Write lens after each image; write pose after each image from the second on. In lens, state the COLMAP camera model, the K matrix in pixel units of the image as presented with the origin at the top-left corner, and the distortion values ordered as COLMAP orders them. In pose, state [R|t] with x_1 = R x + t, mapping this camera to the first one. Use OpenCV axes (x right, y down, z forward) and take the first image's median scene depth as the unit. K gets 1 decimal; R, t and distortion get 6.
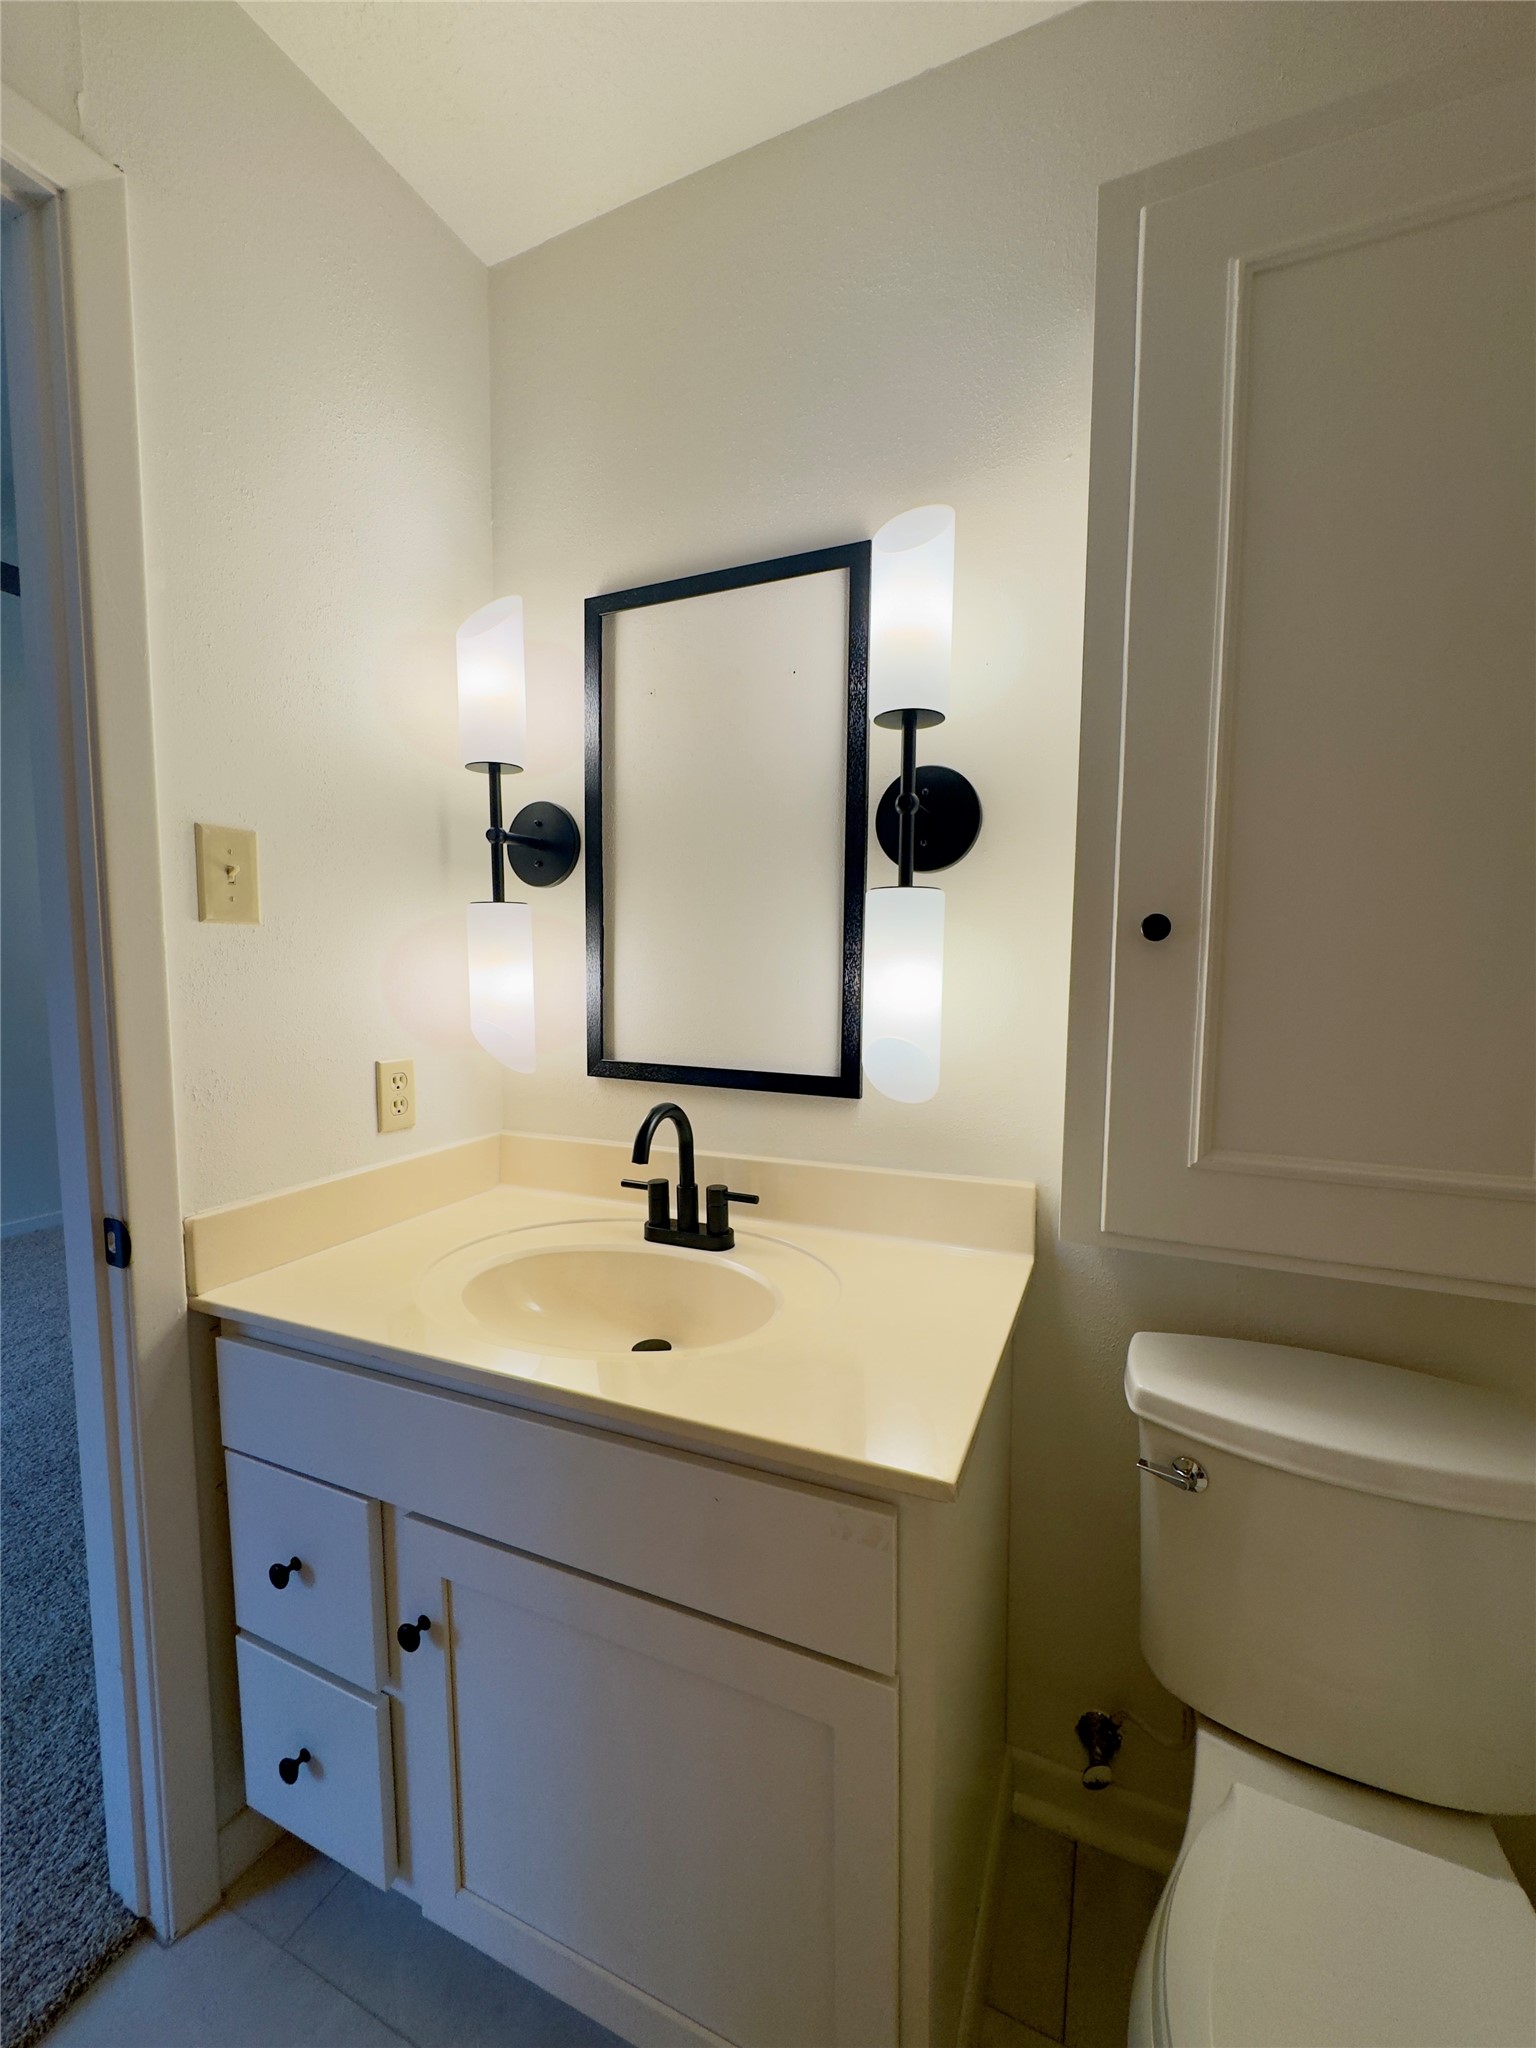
lens RADIAL K [[819.4, 0, 769.8], [0, 819.4, 1036.7], [0, 0, 1]] dist [-0.003515, -0.000037]
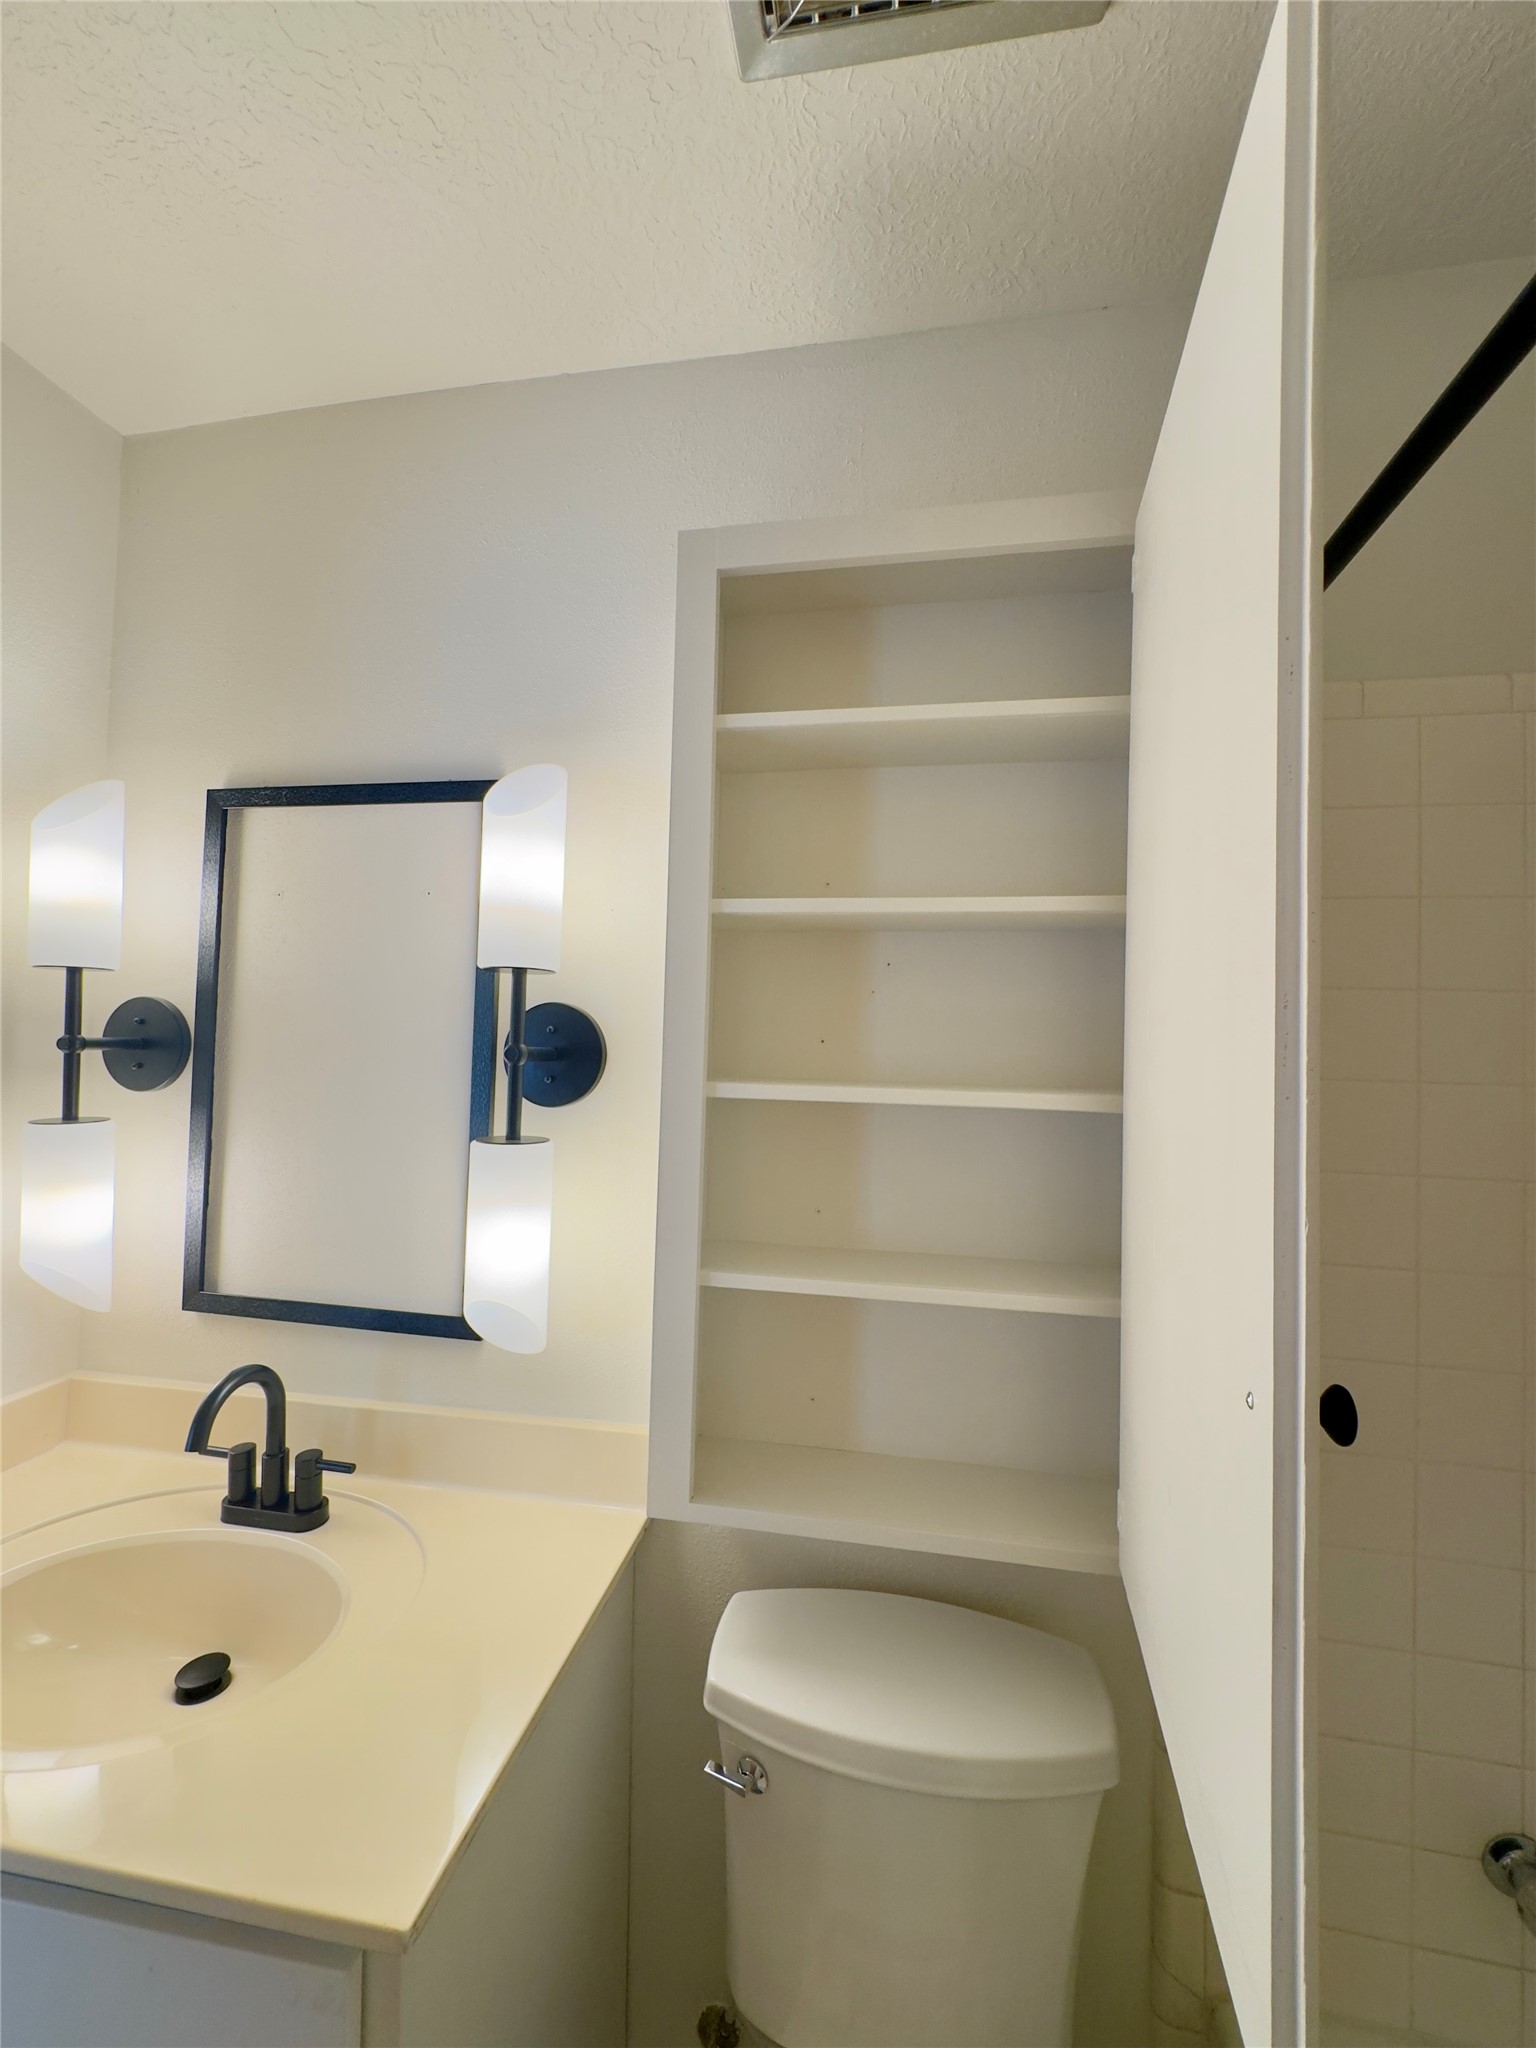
lens RADIAL K [[819.4, 0, 762.7], [0, 819.4, 1038.3], [0, 0, 1]] dist [-0.003515, -0.000037]
pose [[0.972385, 0.022574, 0.232290, 0.194188], [0.000340, 0.995173, -0.098136, -0.175343], [-0.233384, 0.095505, 0.967683, -0.023153]]
